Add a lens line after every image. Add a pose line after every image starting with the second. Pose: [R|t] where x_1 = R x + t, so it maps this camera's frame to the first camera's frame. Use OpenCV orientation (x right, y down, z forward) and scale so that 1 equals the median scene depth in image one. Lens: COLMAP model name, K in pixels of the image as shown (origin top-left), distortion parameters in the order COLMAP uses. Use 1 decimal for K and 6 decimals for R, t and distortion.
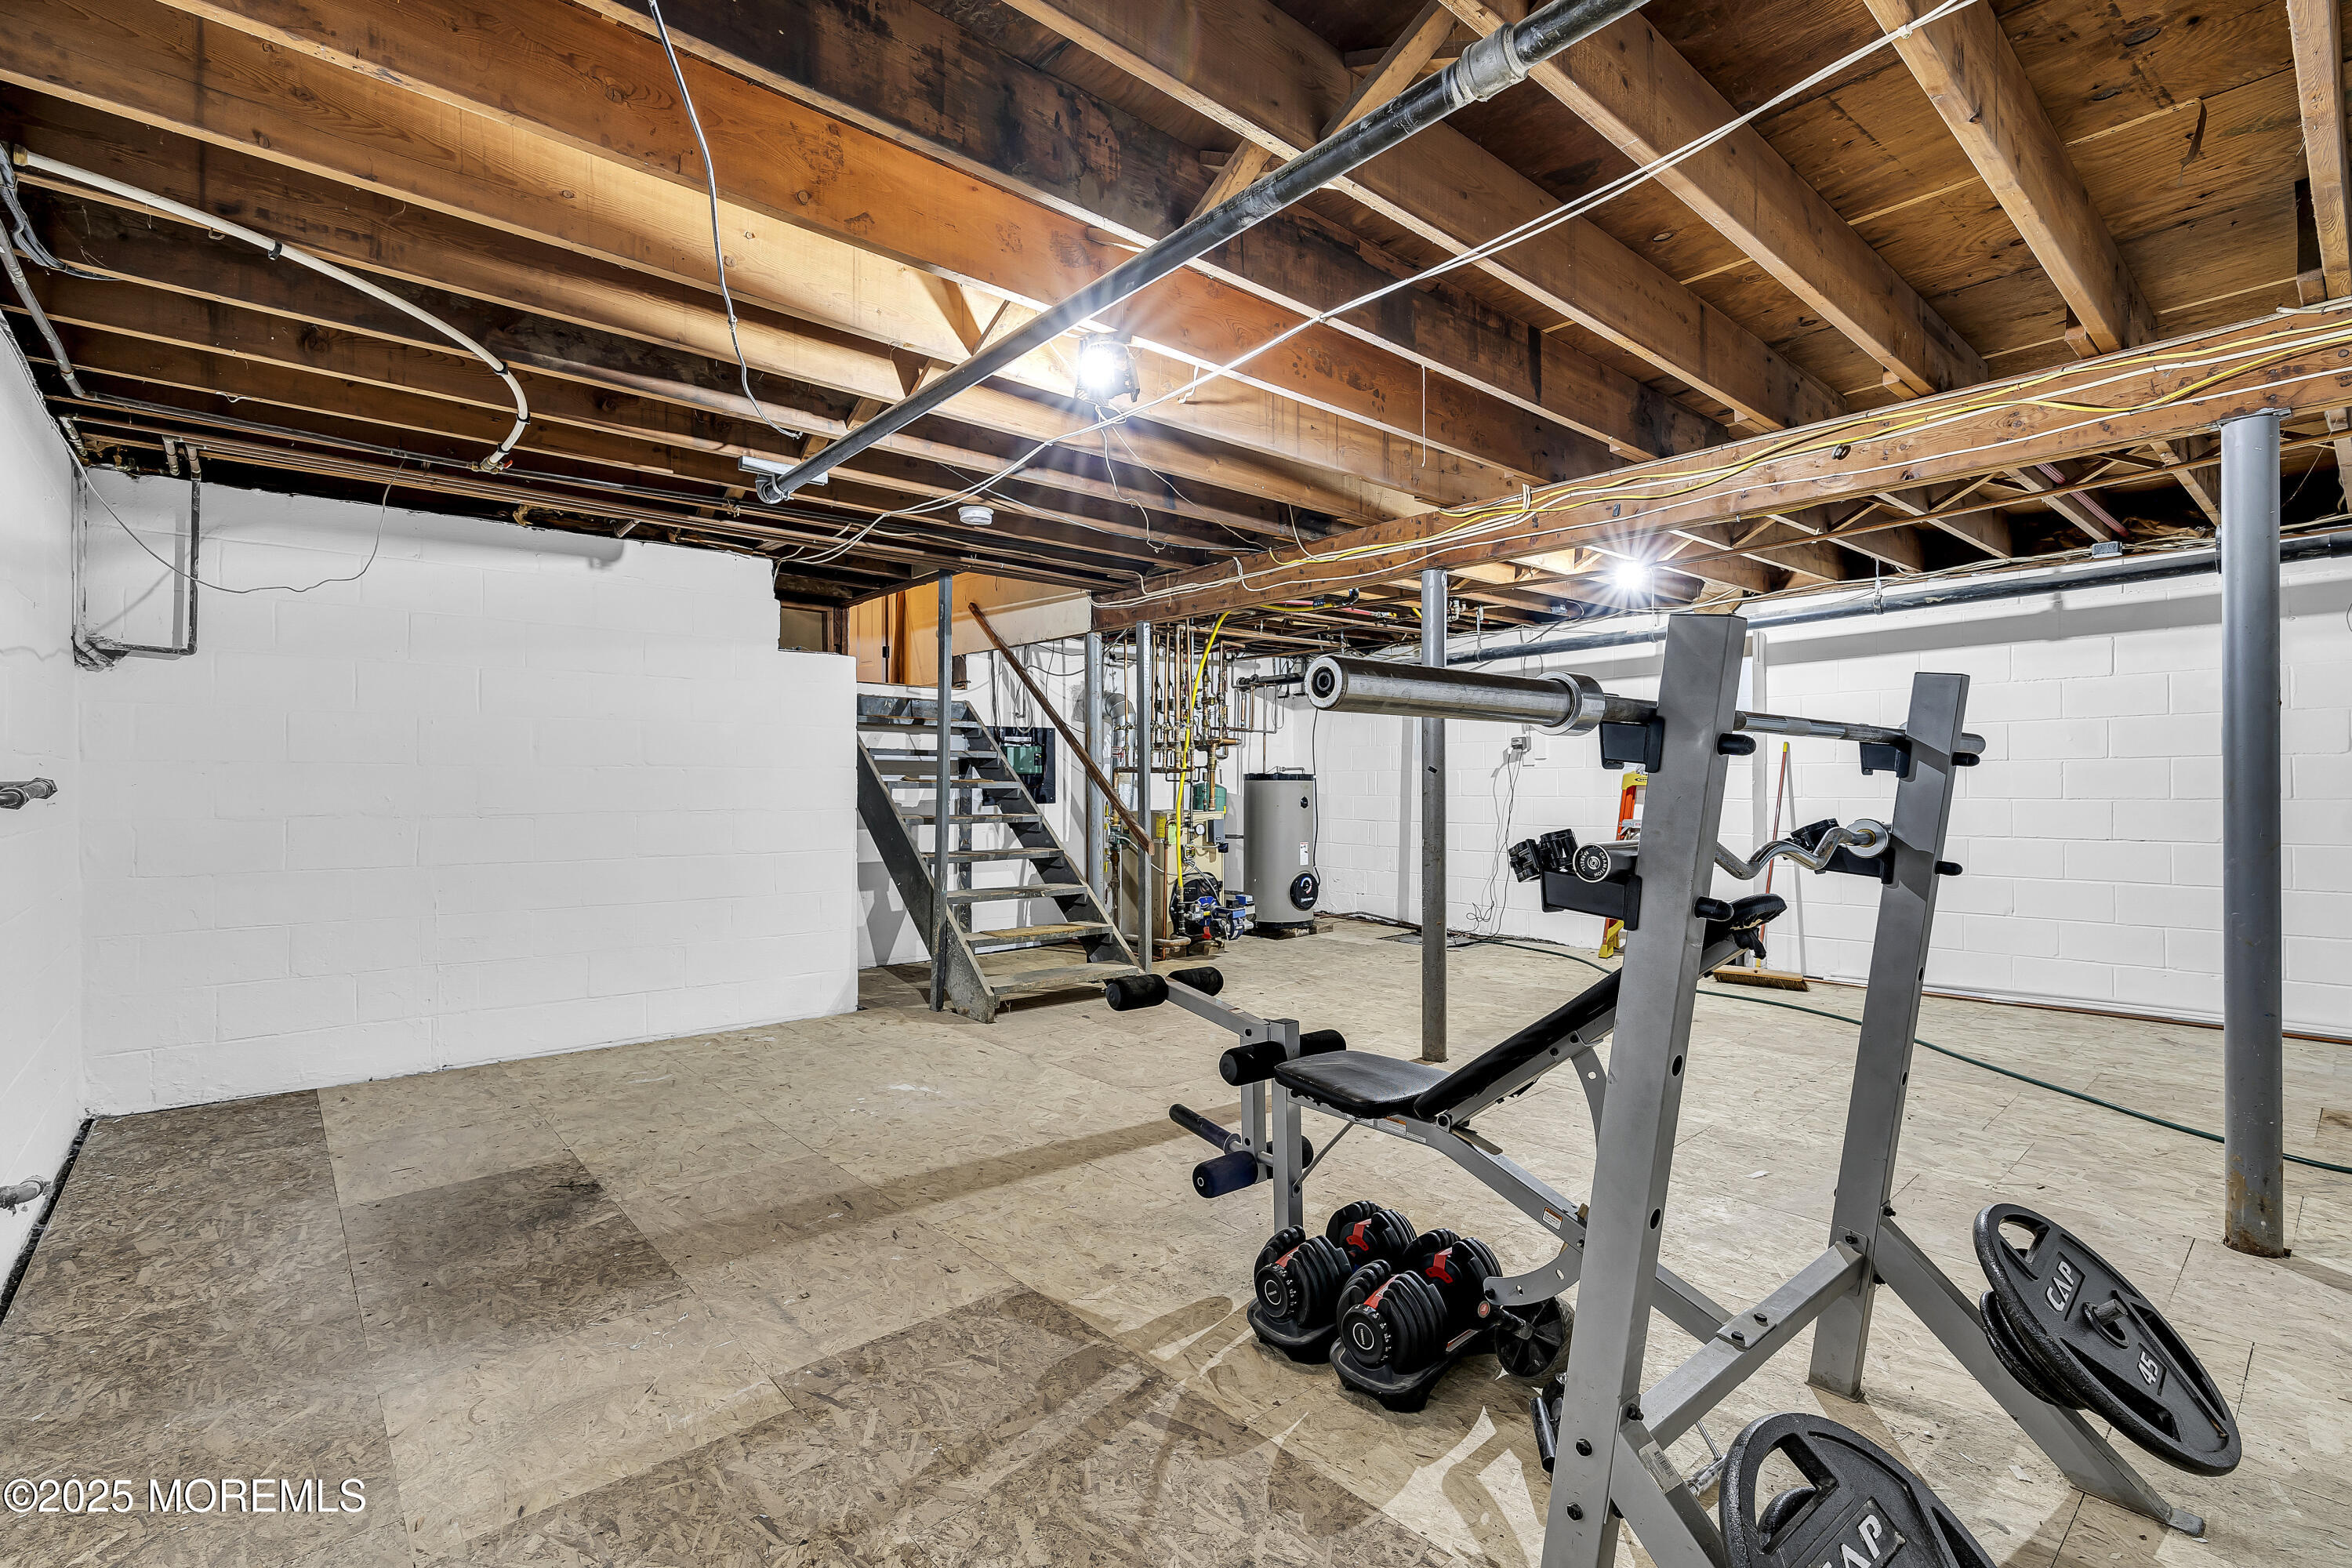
lens RADIAL K [[1056.0, 0, 1175.5], [0, 1056.0, 770.9], [0, 0, 1]] dist [-0.009068, 0.000870]
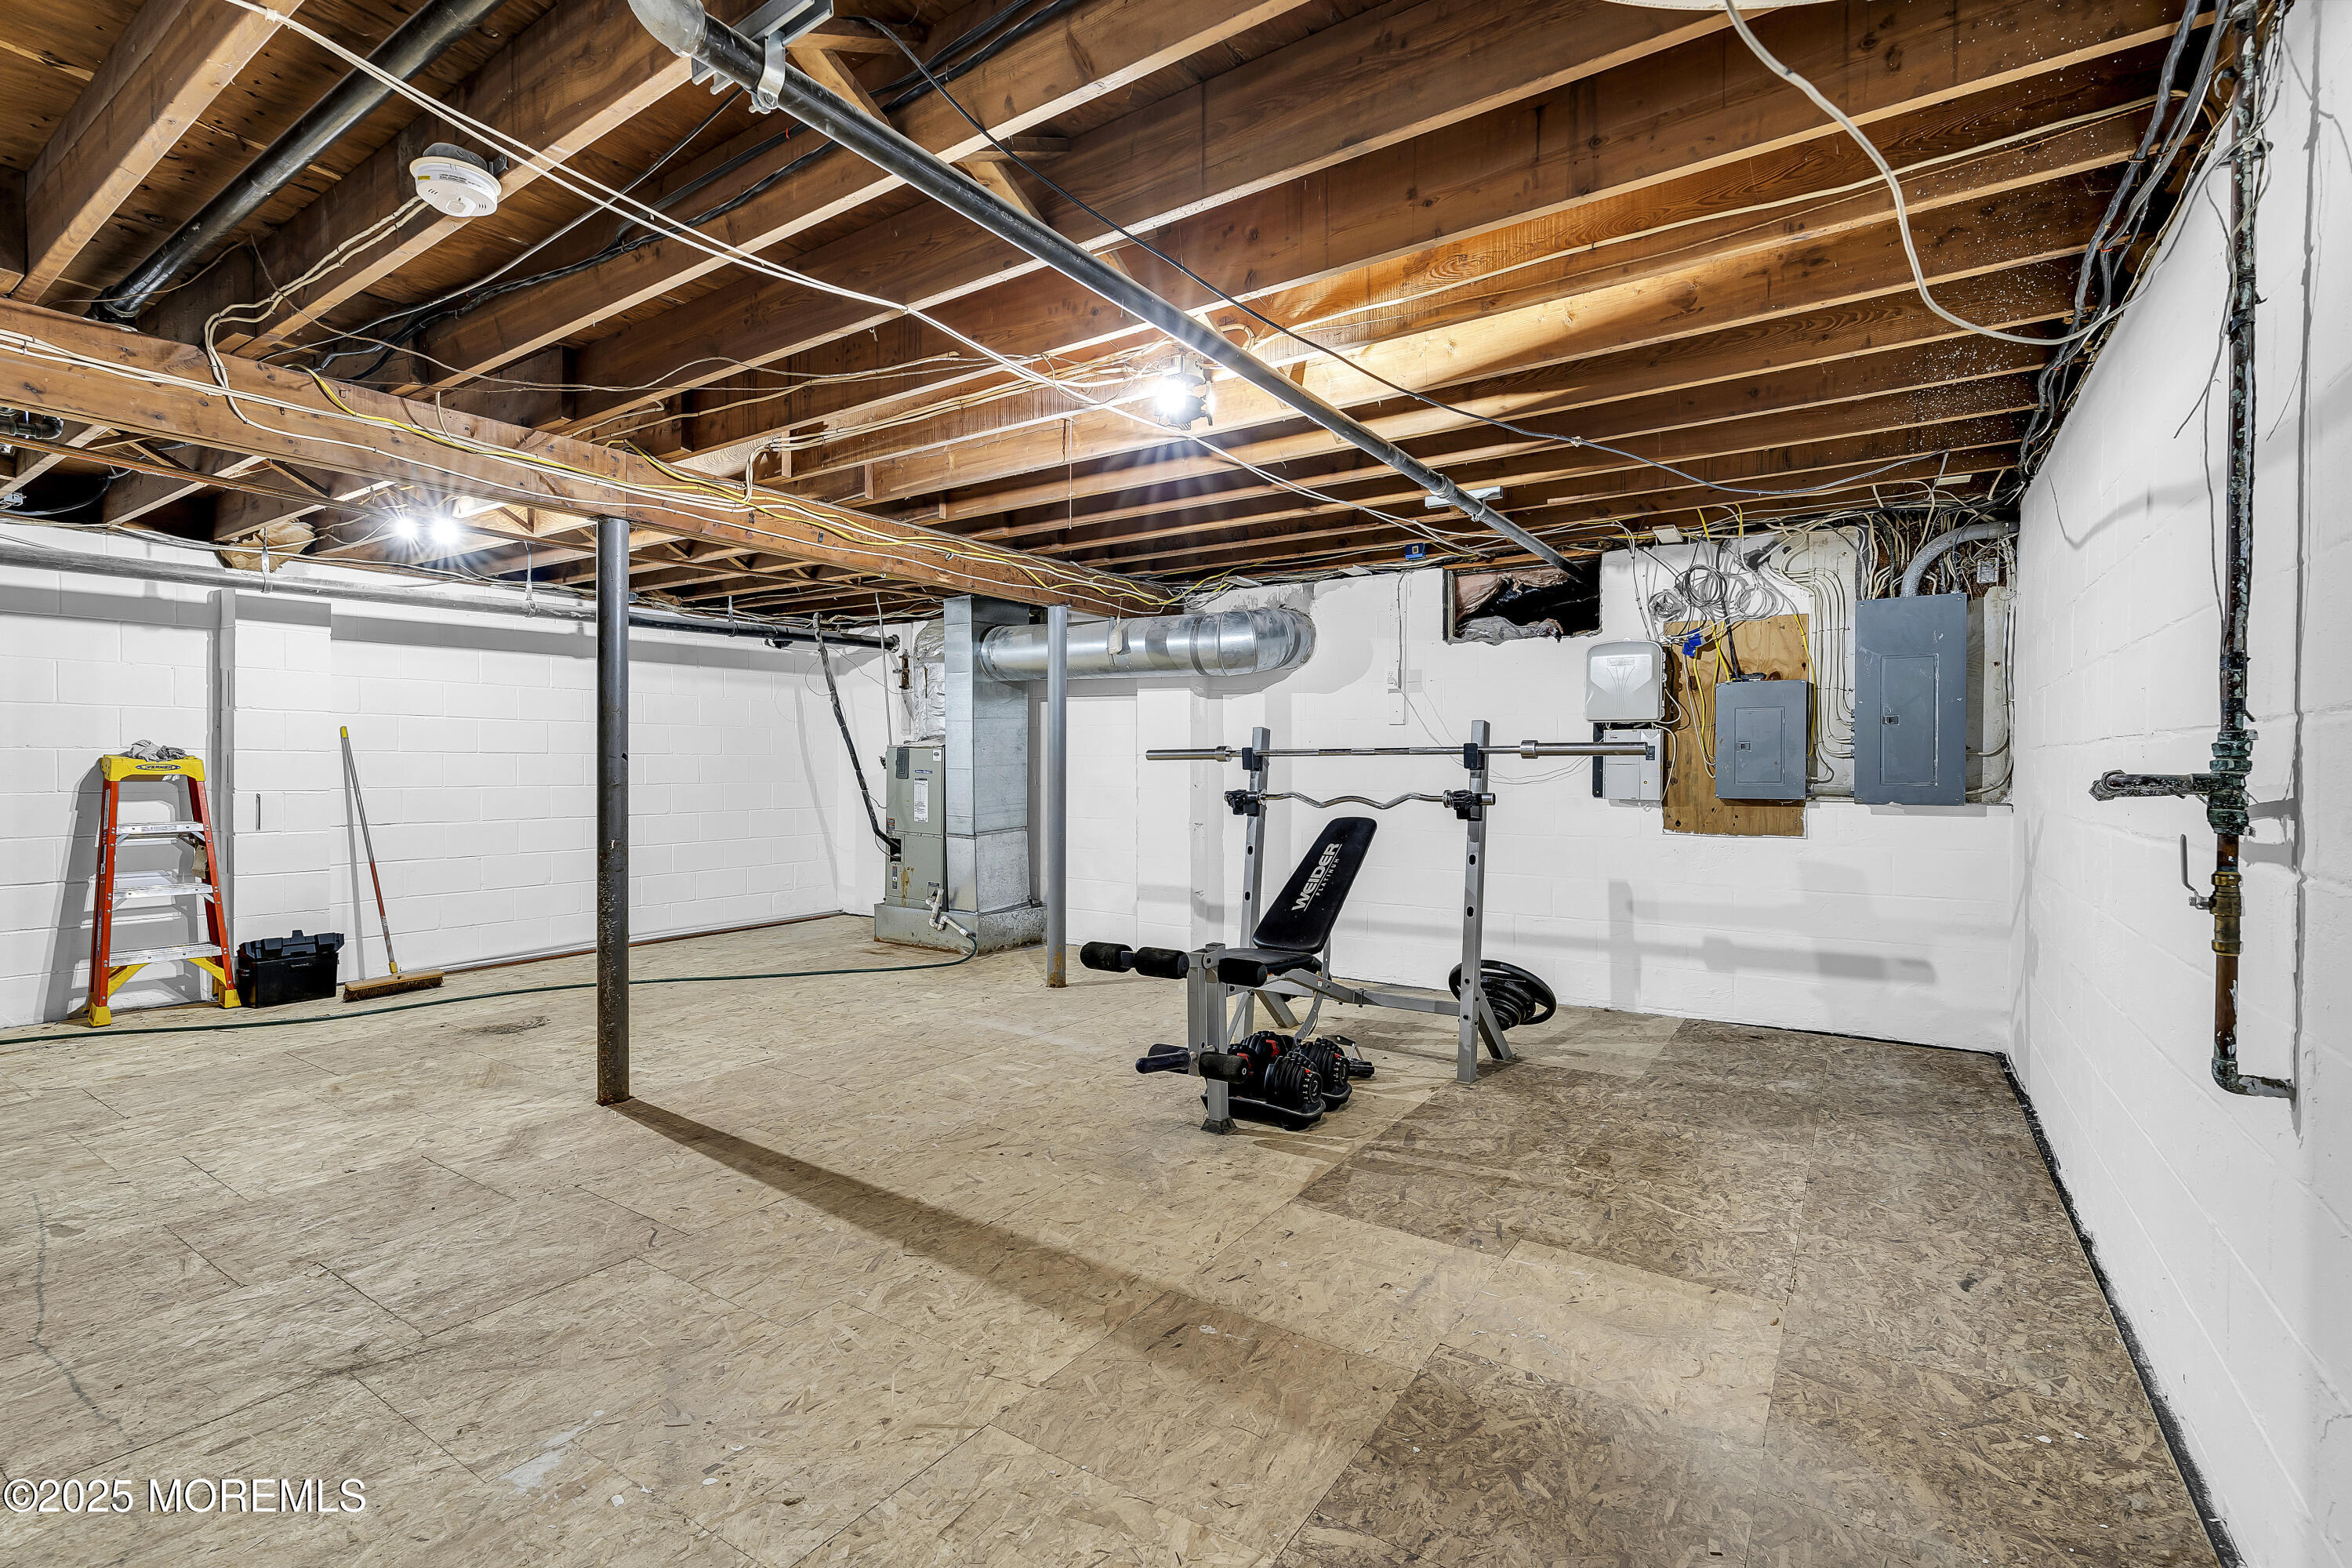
lens RADIAL K [[1056.0, 0, 1175.5], [0, 1056.0, 770.9], [0, 0, 1]] dist [-0.009068, 0.000870]
pose [[-0.260527, 0.001601, 0.965465, -1.311870], [-0.012751, 0.999906, -0.005099, 0.016034], [-0.965382, -0.013639, -0.260482, 1.511131]]
